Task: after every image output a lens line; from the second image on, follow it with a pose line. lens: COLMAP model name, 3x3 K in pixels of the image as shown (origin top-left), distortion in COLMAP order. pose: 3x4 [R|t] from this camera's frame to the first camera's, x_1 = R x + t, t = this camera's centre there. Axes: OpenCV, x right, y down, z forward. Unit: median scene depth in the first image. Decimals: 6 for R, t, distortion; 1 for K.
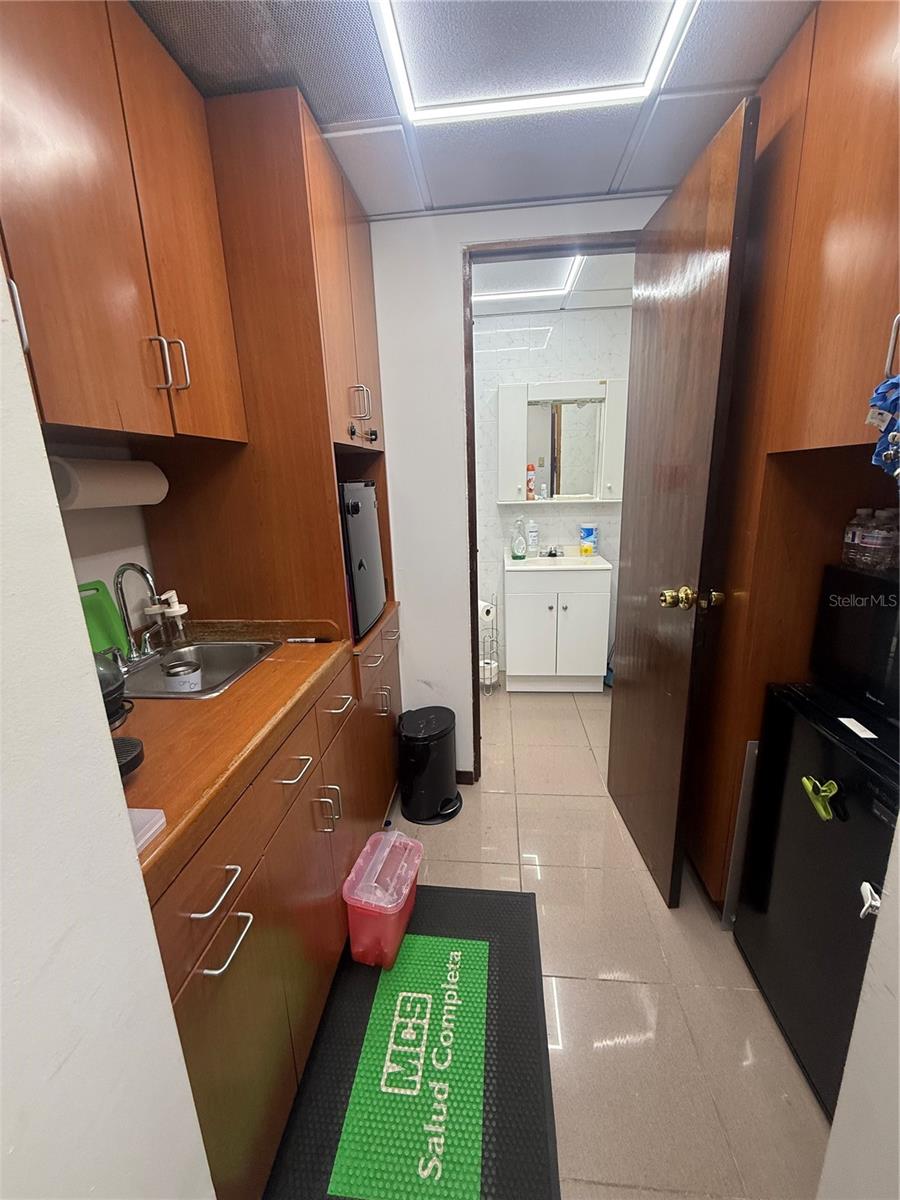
lens RADIAL K [[479.6, 0, 451.4], [0, 479.6, 598.3], [0, 0, 1]] dist [-0.000384, -0.000090]
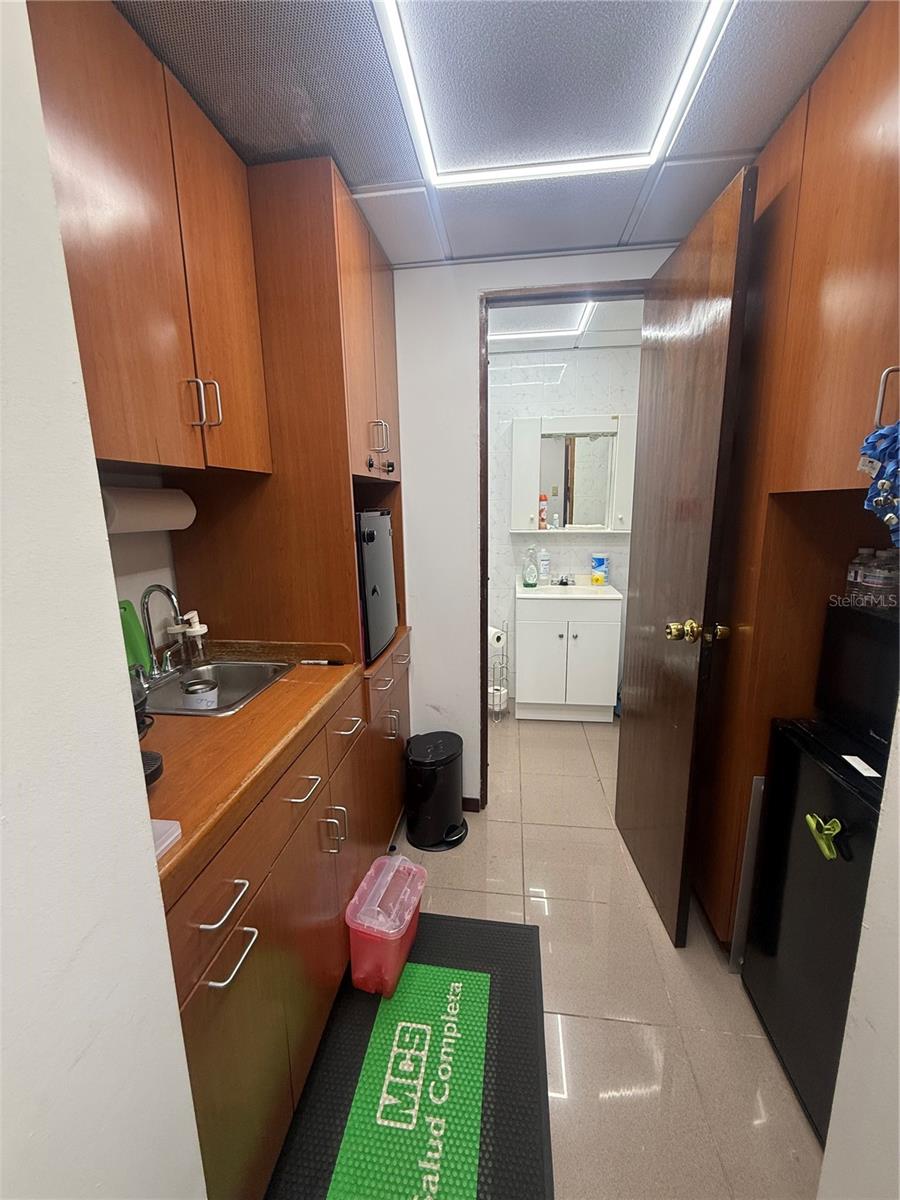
lens RADIAL K [[479.6, 0, 449.7], [0, 479.6, 598.1], [0, 0, 1]] dist [-0.000384, -0.000090]
pose [[0.999238, 0.023477, -0.031190, 0.007841], [-0.025047, 0.998387, -0.050945, -0.005724], [0.029943, 0.051687, 0.998214, -0.032452]]
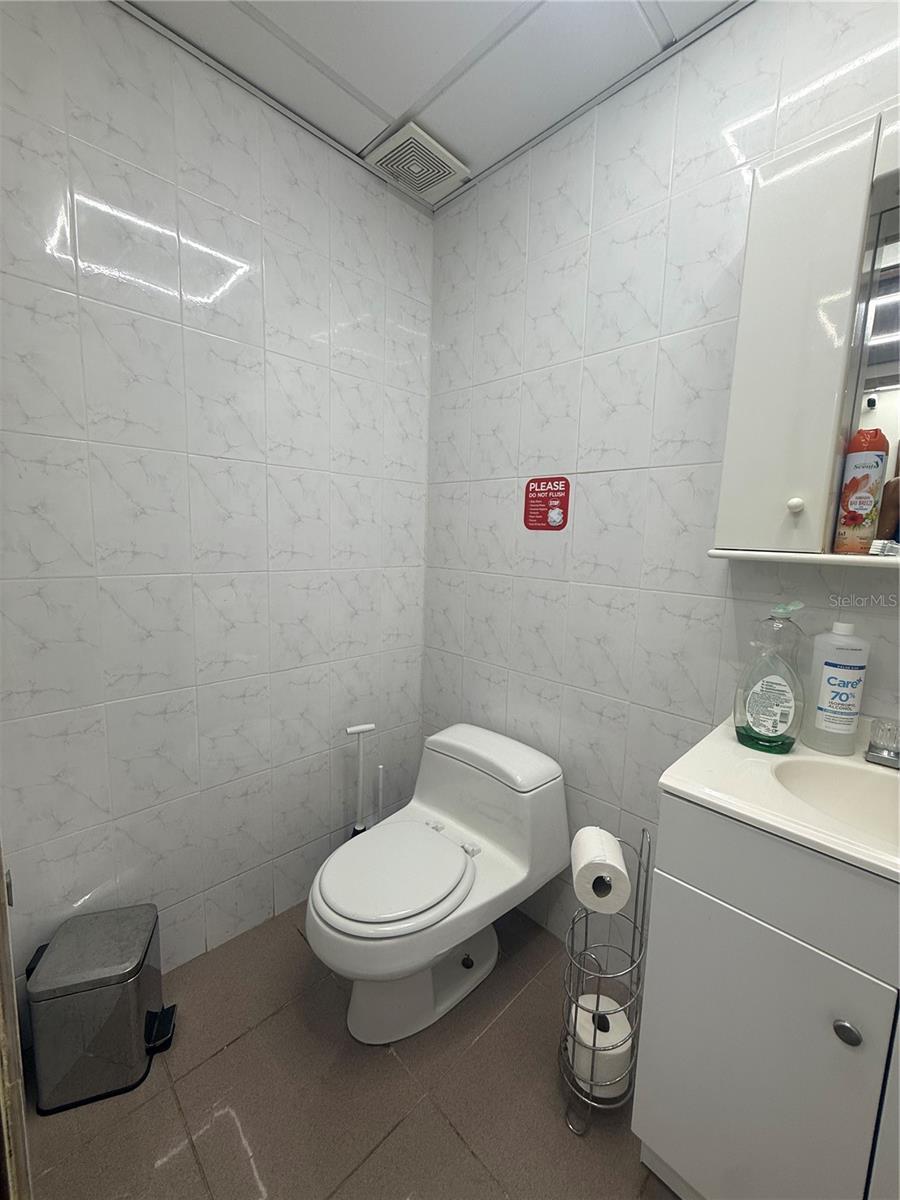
lens RADIAL K [[479.6, 0, 447.0], [0, 479.6, 599.0], [0, 0, 1]] dist [-0.000384, -0.000090]
pose [[0.767091, 0.142661, -0.625476, 0.390271], [-0.218750, 0.974698, -0.045964, -0.273153], [0.603092, 0.172081, 0.778889, 1.529437]]
